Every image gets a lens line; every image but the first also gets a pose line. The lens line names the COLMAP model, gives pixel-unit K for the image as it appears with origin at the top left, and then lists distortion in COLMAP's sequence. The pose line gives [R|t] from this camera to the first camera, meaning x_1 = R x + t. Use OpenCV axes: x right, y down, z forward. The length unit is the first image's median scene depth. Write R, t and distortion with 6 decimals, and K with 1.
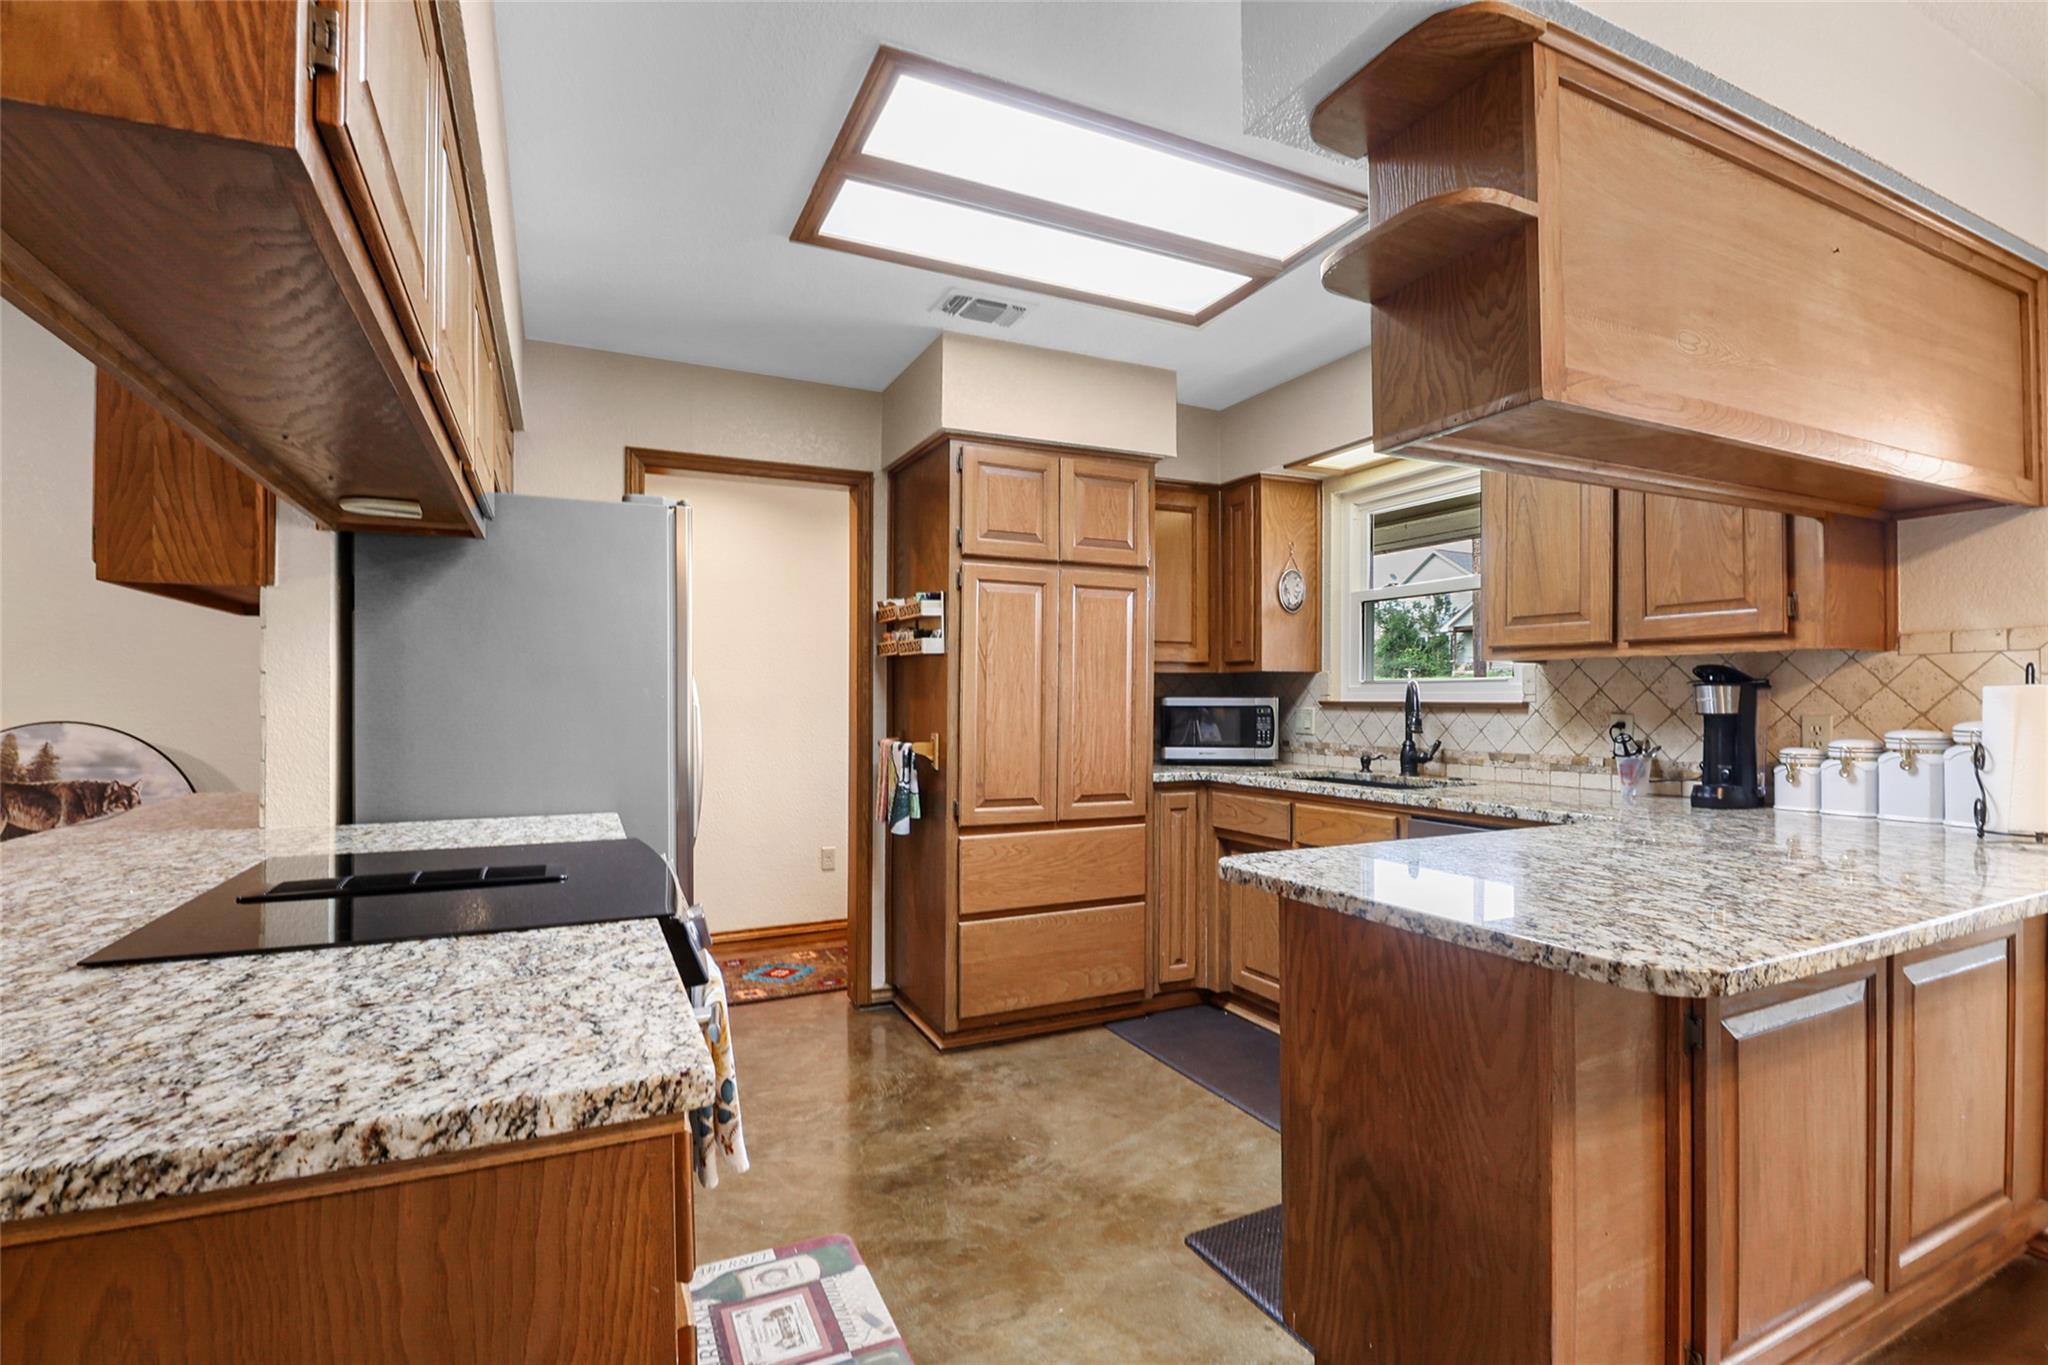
lens RADIAL K [[949.6, 0, 1013.2], [0, 949.6, 695.0], [0, 0, 1]] dist [-0.005053, -0.010202]
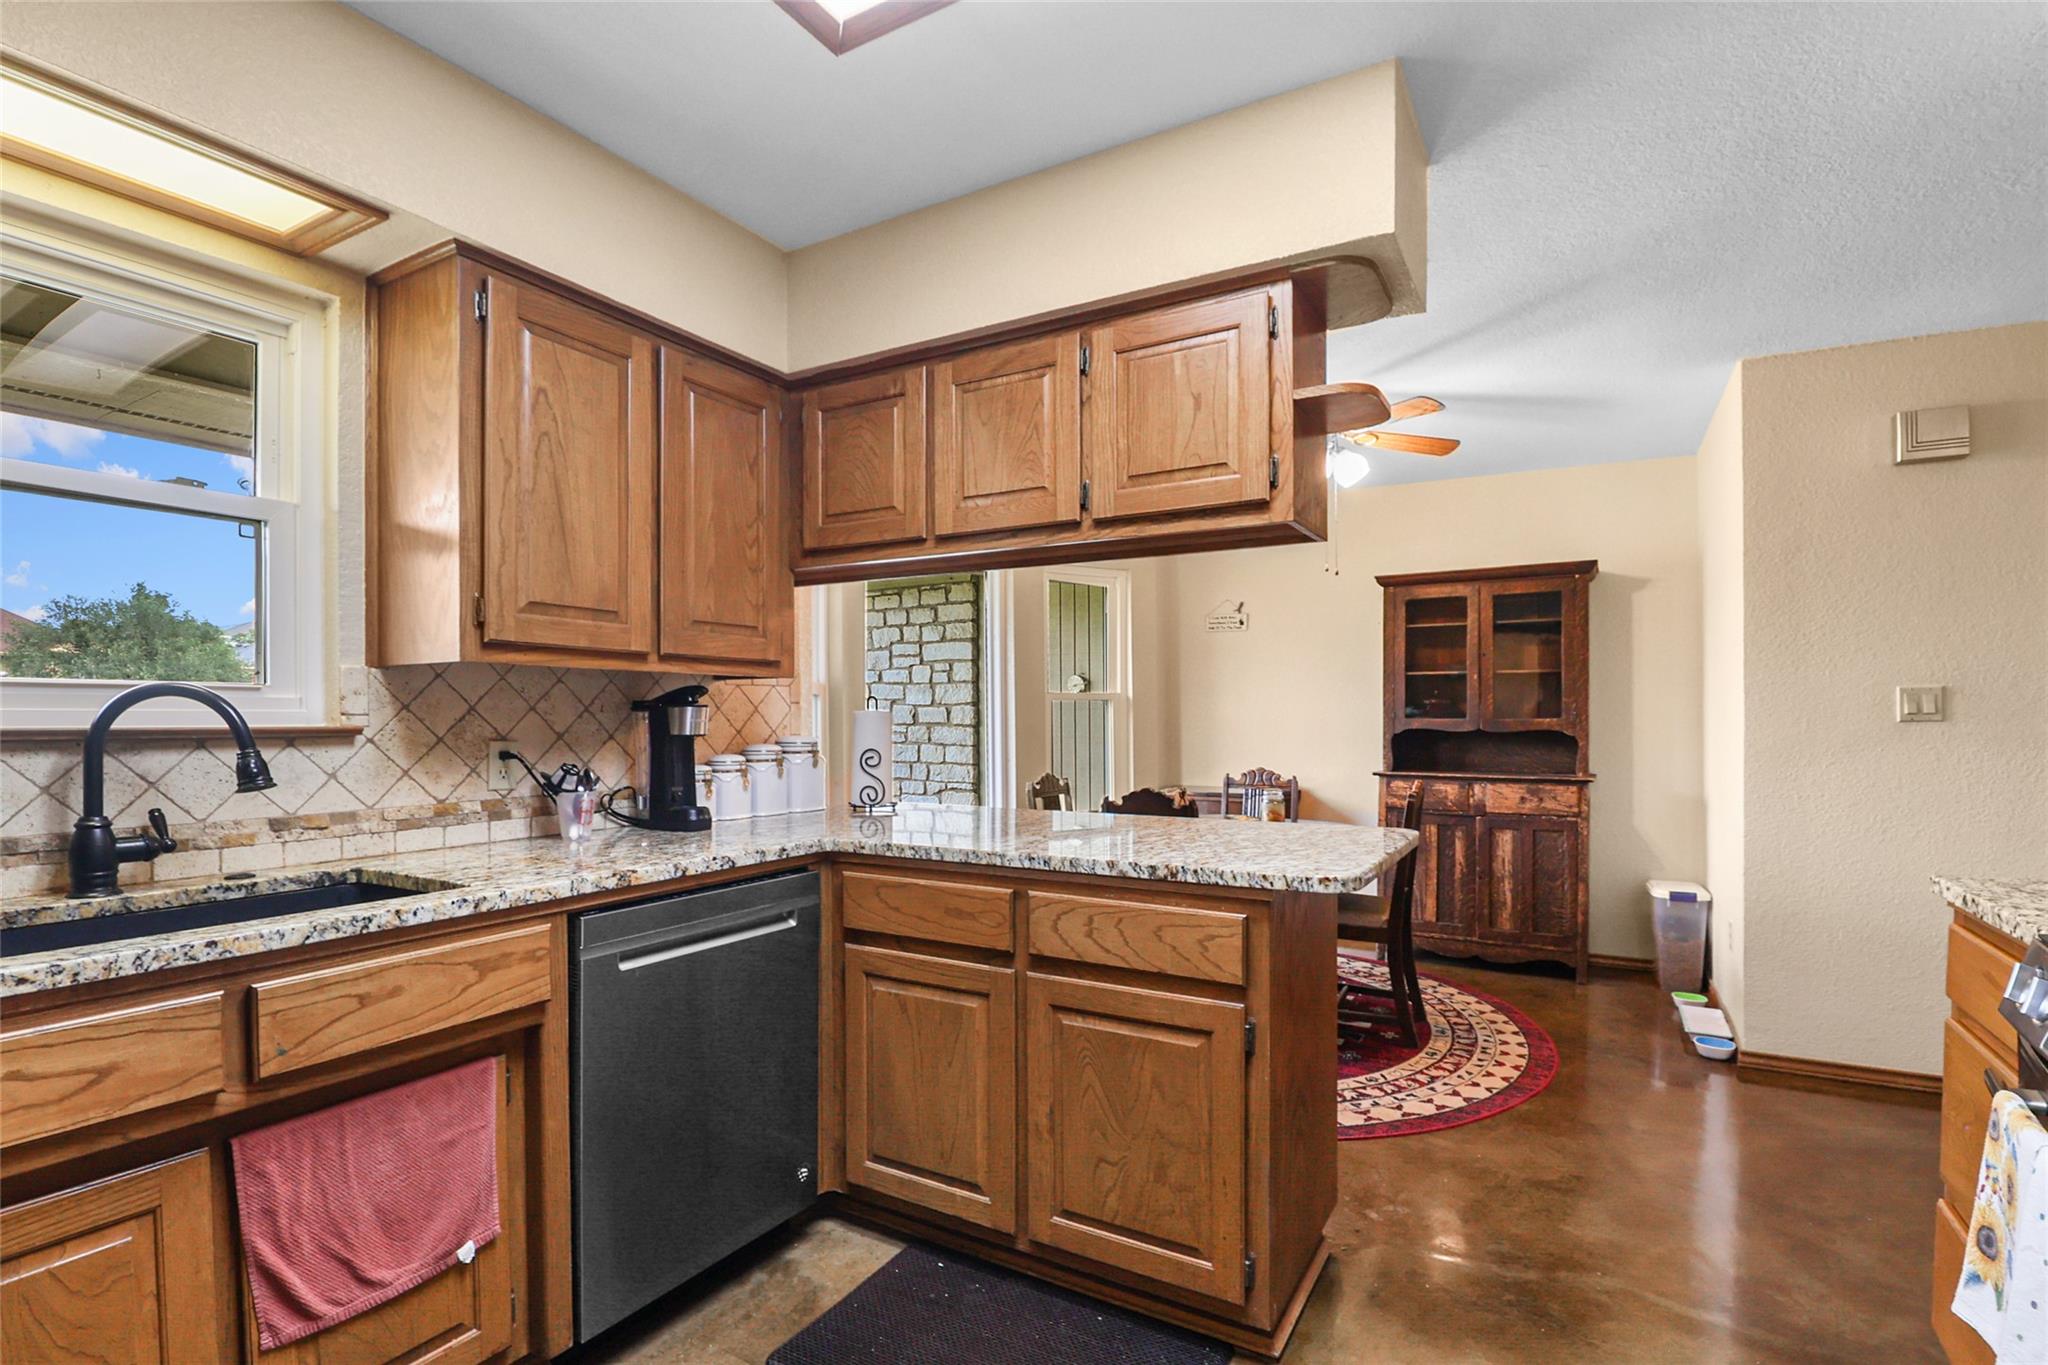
lens RADIAL K [[949.6, 0, 1063.0], [0, 949.6, 709.2], [0, 0, 1]] dist [-0.005053, -0.010202]
pose [[-0.575215, 0.010989, 0.817929, -0.216292], [0.003374, 0.999933, -0.011062, 0.004062], [-0.817996, -0.003603, -0.575213, 0.917850]]
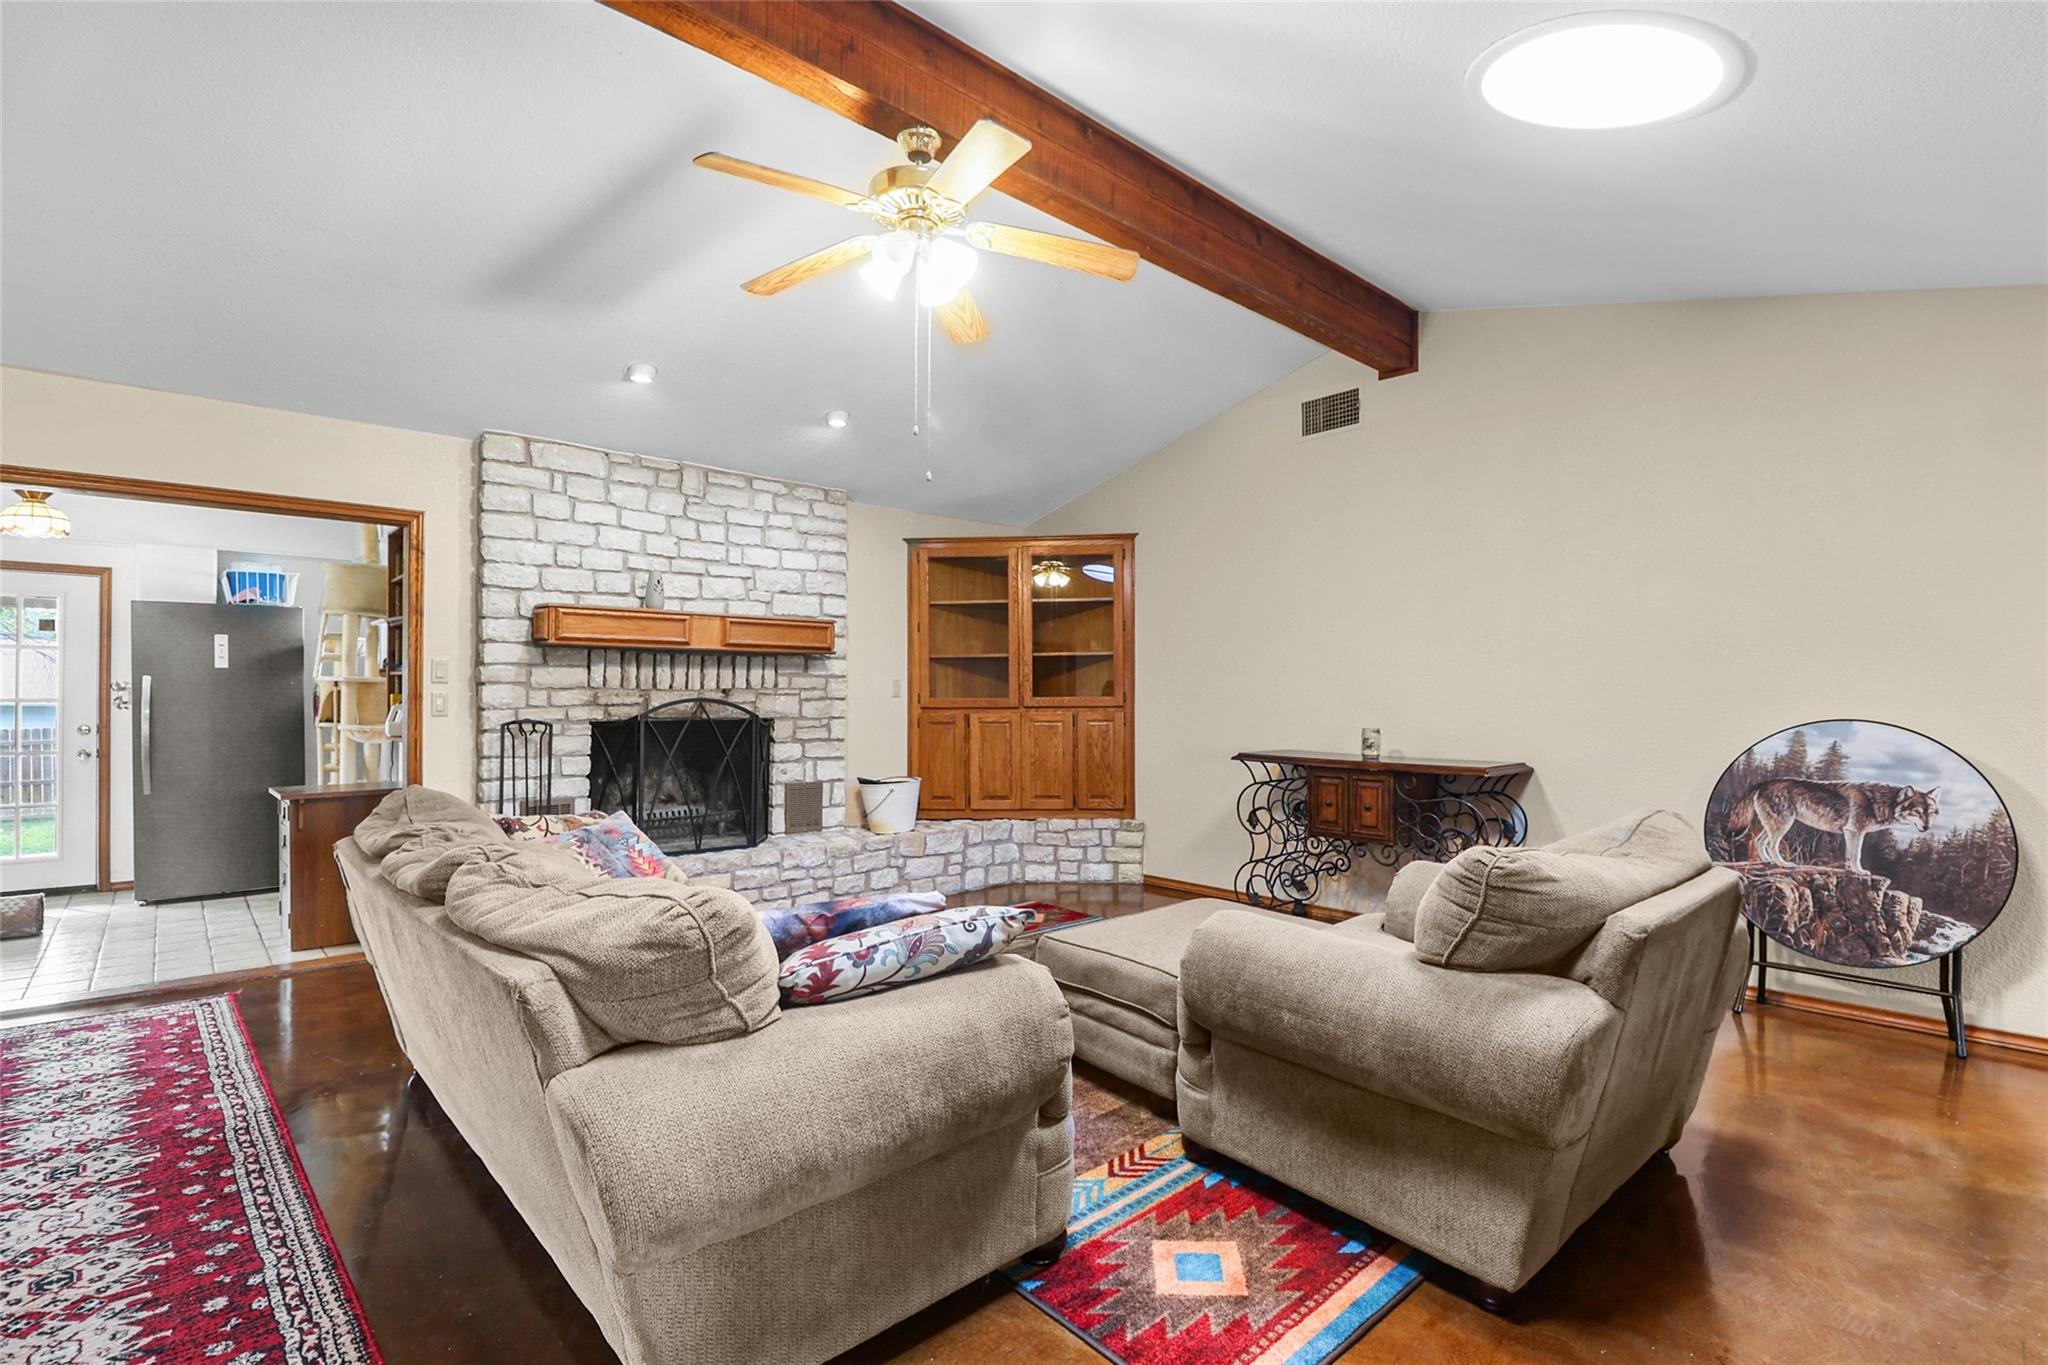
lens RADIAL K [[949.6, 0, 1076.9], [0, 949.6, 702.8], [0, 0, 1]] dist [-0.005053, -0.010202]
pose [[0.316950, 0.007006, -0.948416, -0.384827], [-0.002219, 0.999975, 0.006645, 0.006999], [0.948440, -0.000002, 0.316958, -0.067776]]
